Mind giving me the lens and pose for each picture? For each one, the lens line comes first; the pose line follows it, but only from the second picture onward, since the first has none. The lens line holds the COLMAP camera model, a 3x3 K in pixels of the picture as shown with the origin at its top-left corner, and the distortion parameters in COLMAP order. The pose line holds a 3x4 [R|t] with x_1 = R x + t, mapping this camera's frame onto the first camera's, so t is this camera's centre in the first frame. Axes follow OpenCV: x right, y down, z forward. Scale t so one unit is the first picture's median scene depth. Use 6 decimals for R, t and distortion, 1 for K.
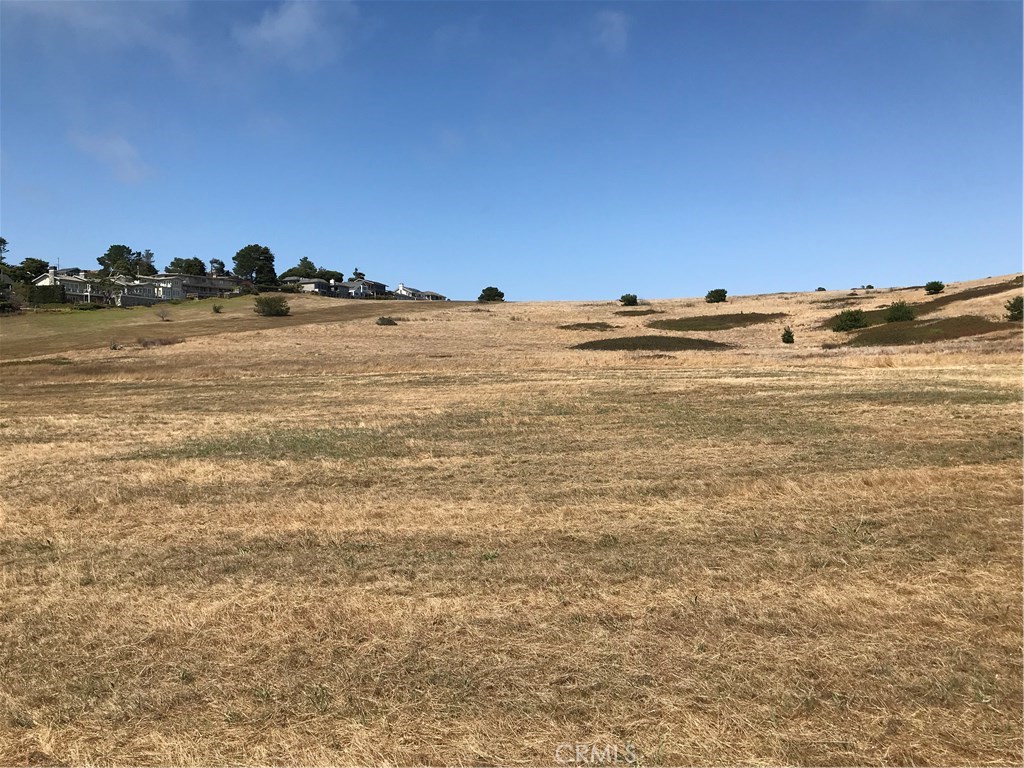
lens RADIAL K [[830.9, 0, 513.7], [0, 830.9, 382.0], [0, 0, 1]] dist [0.046675, -0.055067]
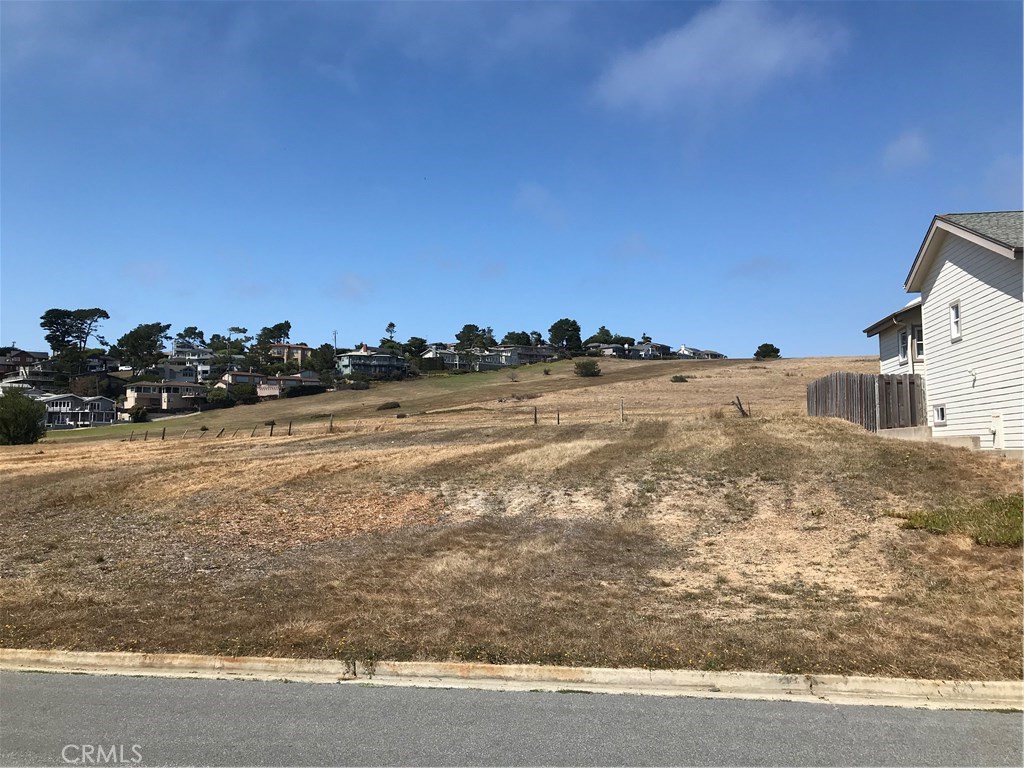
lens RADIAL K [[830.9, 0, 514.3], [0, 830.9, 382.1], [0, 0, 1]] dist [0.046675, -0.055067]
pose [[0.949336, -0.014936, -0.313908, 0.004657], [-0.005728, 0.997881, -0.064805, 0.013785], [0.314211, 0.063320, 0.947239, -0.254562]]
